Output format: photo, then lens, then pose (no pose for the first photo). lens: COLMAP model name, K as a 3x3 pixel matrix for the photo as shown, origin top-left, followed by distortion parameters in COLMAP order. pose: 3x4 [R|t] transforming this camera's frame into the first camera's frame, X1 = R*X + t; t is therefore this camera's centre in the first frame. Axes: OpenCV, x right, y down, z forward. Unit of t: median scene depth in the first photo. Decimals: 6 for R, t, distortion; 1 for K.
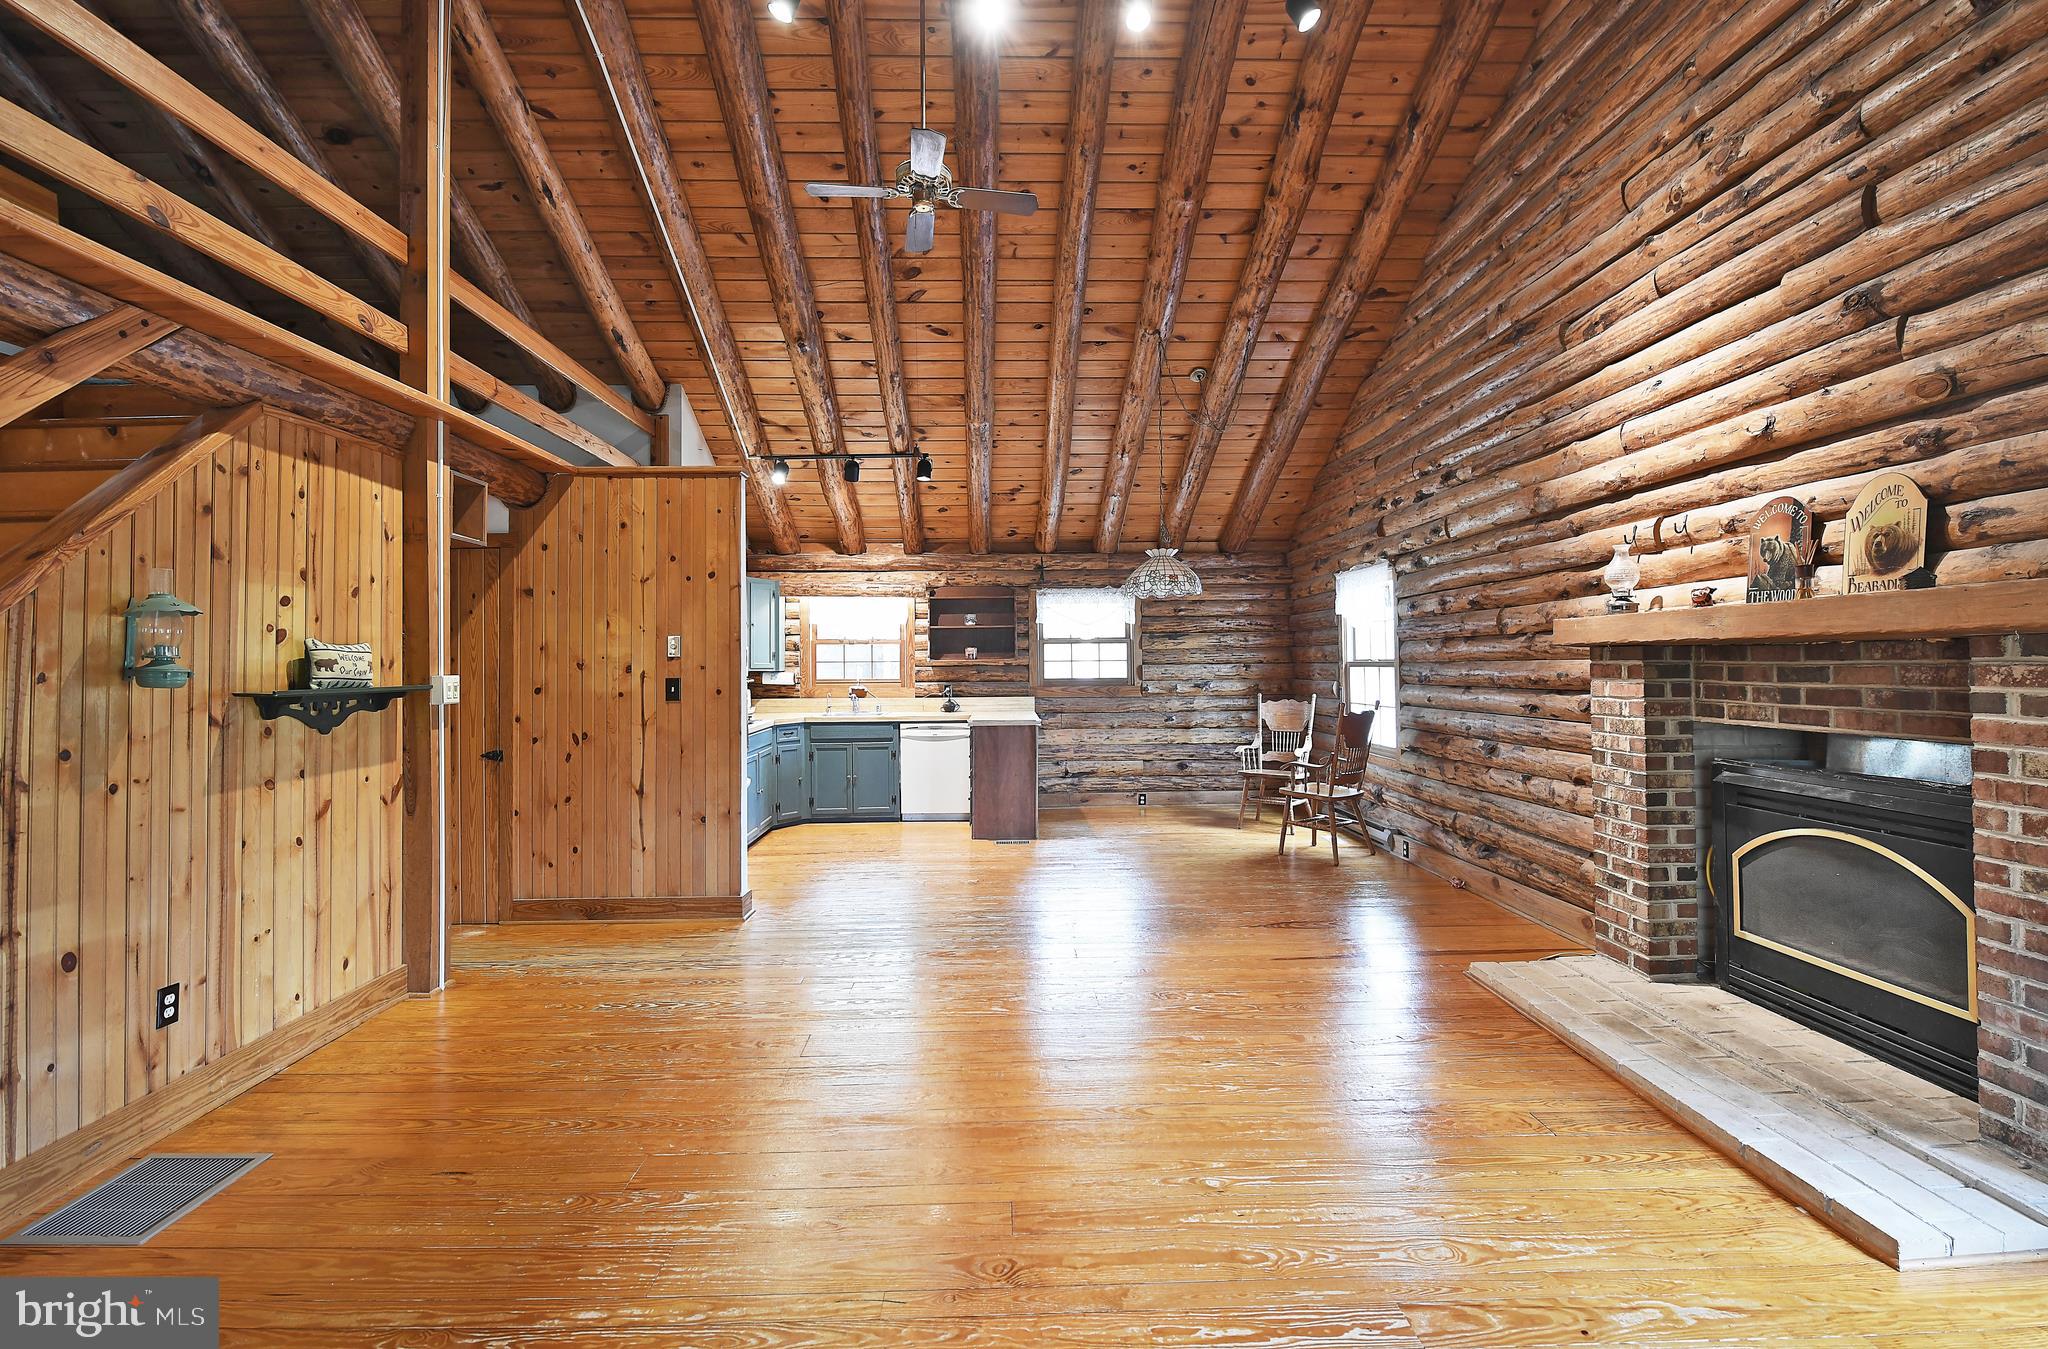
lens RADIAL K [[882.2, 0, 1011.7], [0, 882.2, 645.3], [0, 0, 1]] dist [-0.018471, -0.000744]
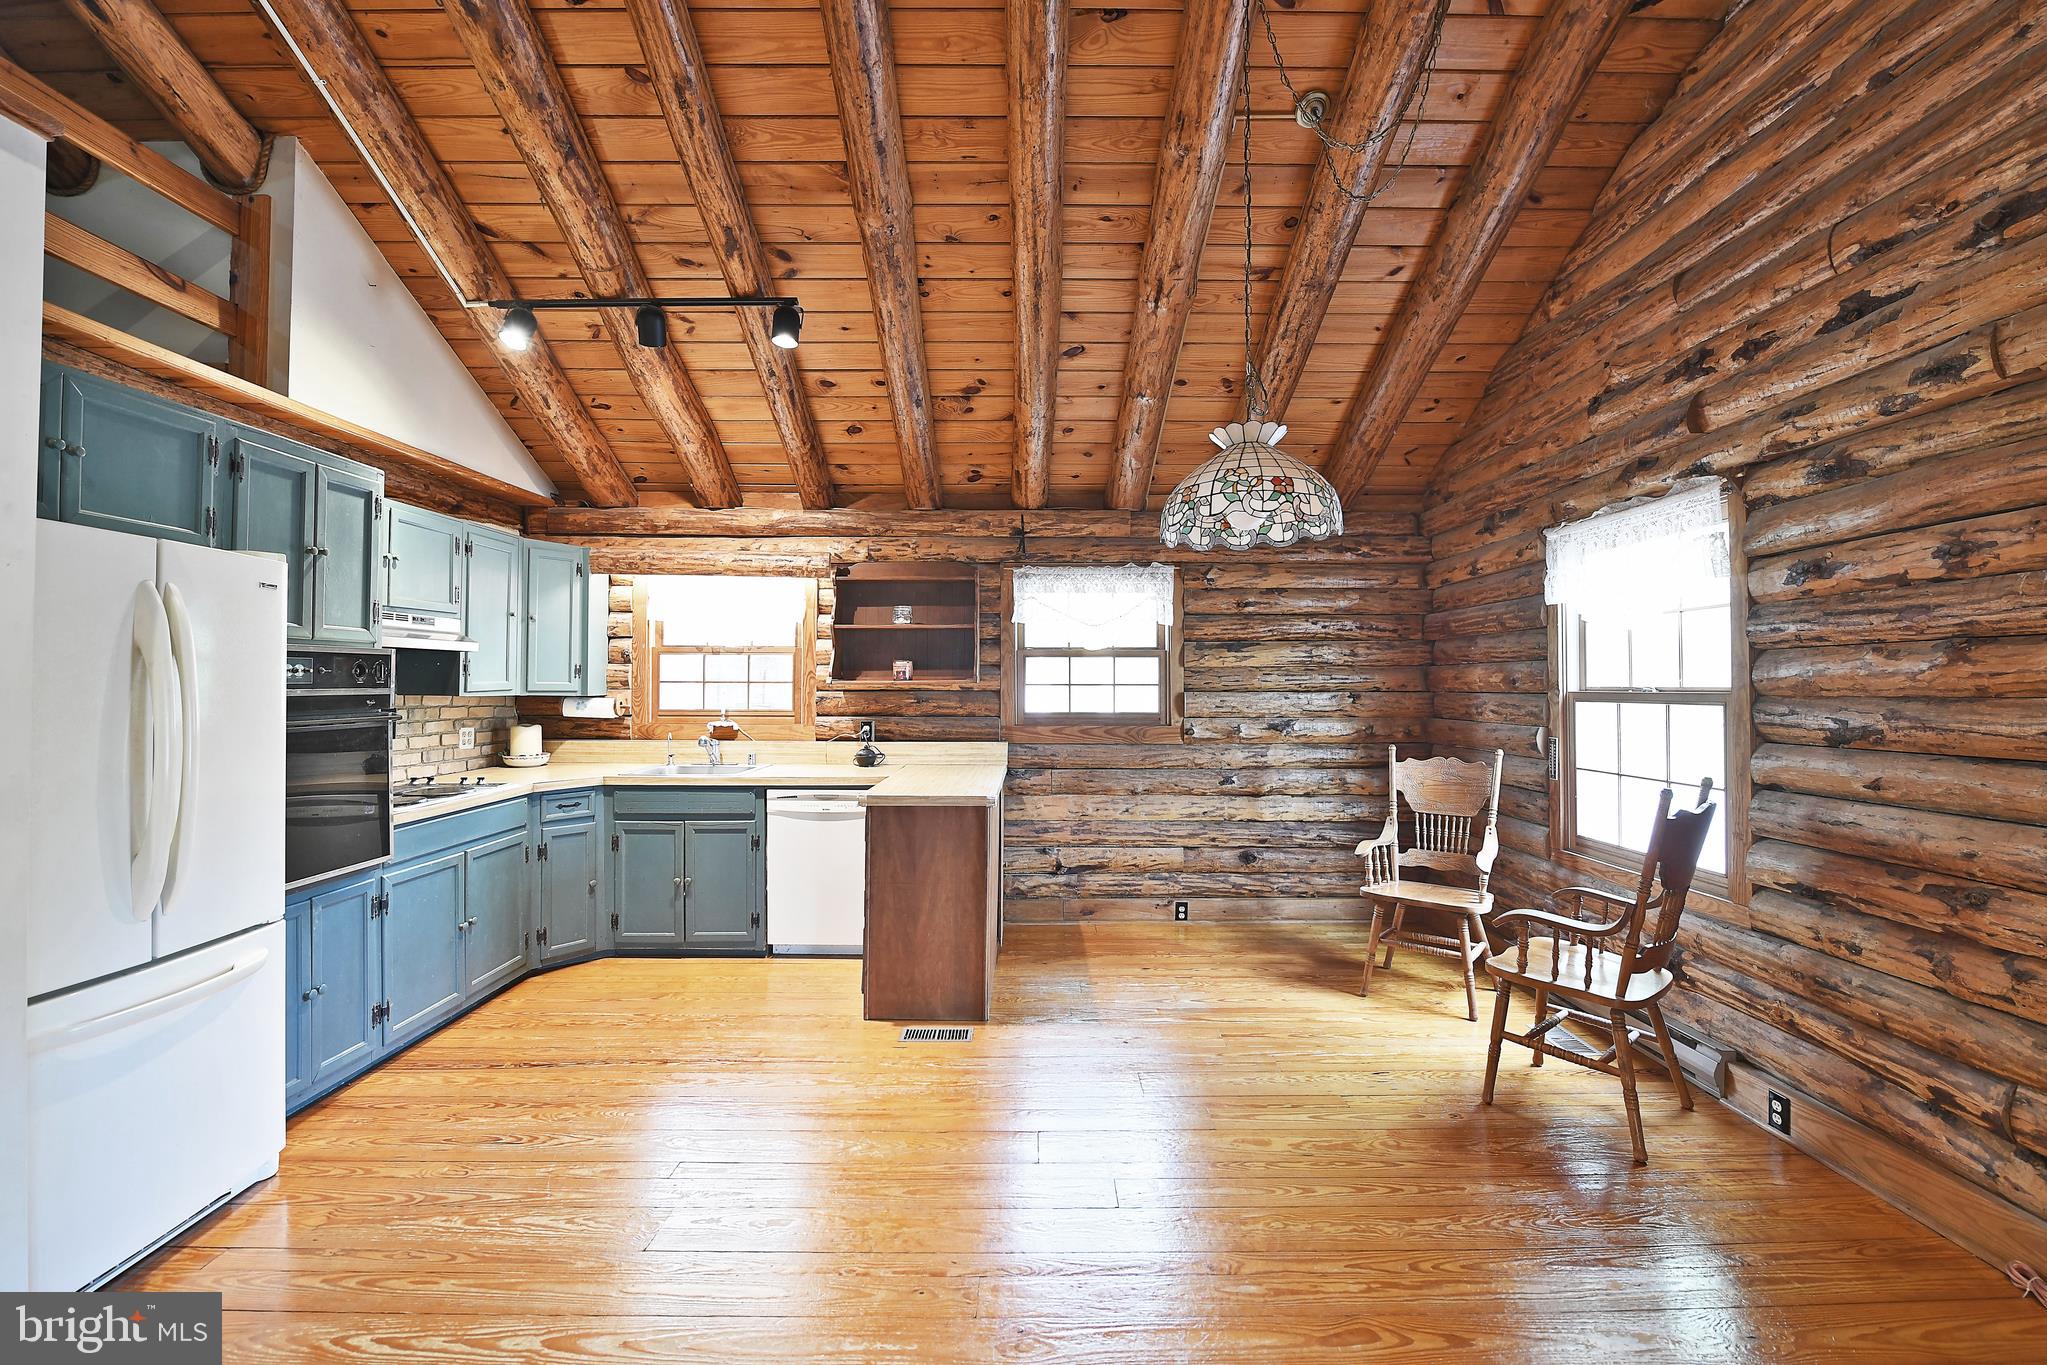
lens RADIAL K [[841.4, 0, 1032.1], [0, 841.4, 670.4], [0, 0, 1]] dist [-0.018071, -0.001052]
pose [[0.999850, 0.010980, -0.013425, 0.066589], [-0.010957, 0.999938, 0.001852, 0.009259], [0.013445, -0.001704, 0.999908, 0.550998]]
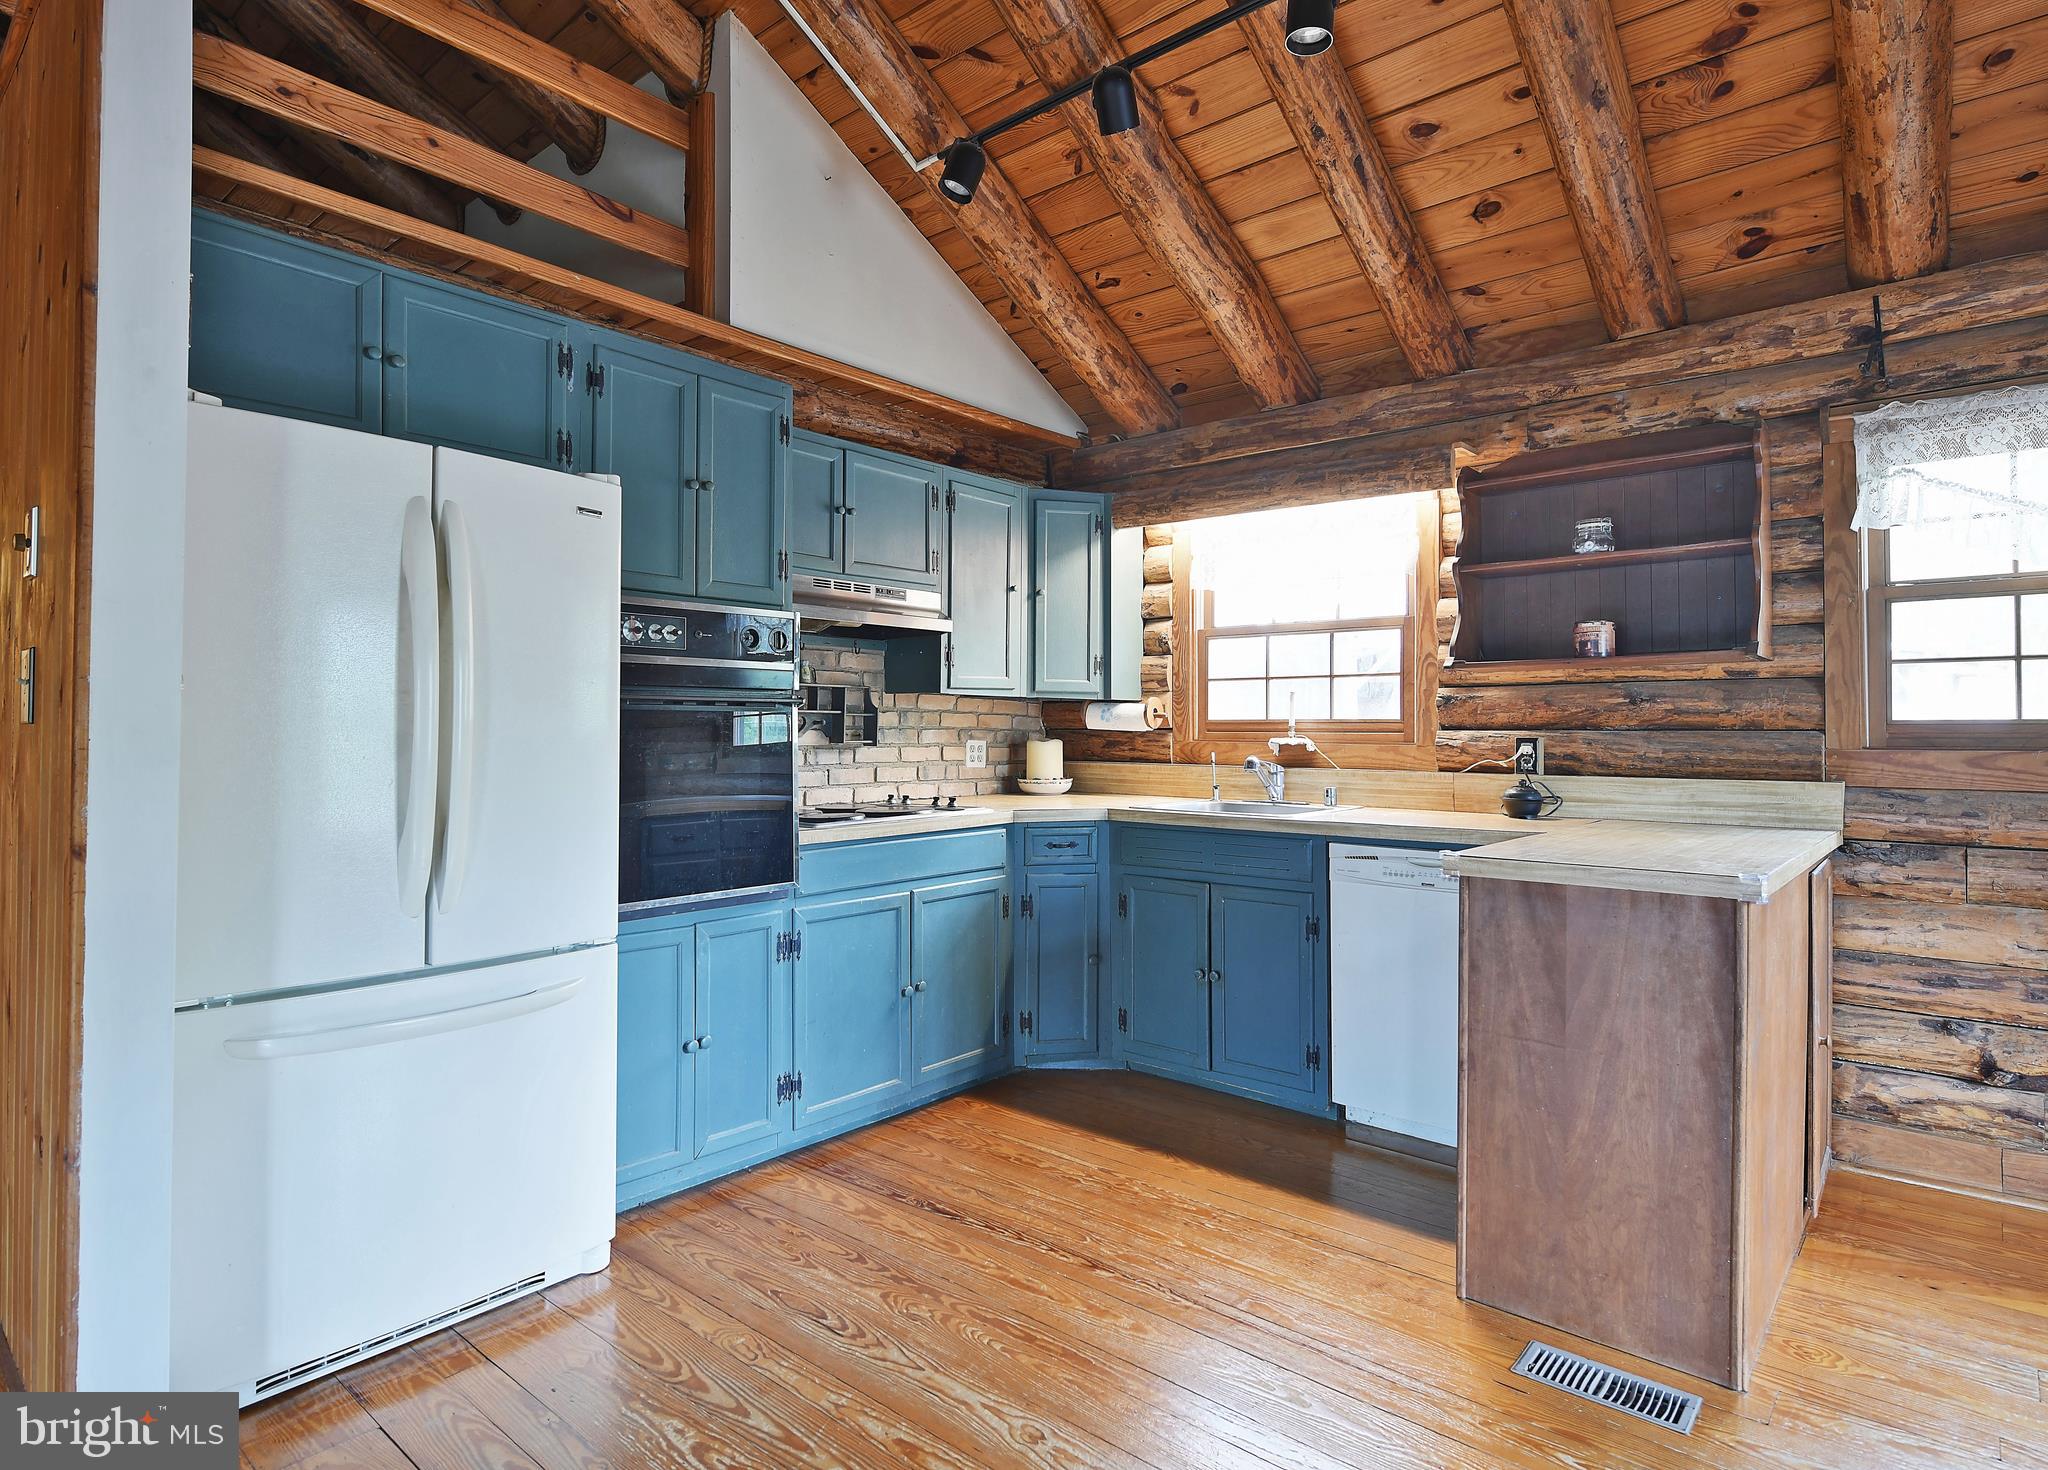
lens RADIAL K [[1093.7, 0, 1016.8], [0, 1093.7, 717.3], [0, 0, 1]] dist [-0.005544, -0.002783]
pose [[0.740295, 0.001881, -0.672279, 0.086941], [0.001510, 0.999989, 0.004460, 0.046156], [0.672280, -0.004317, 0.740284, 0.733340]]
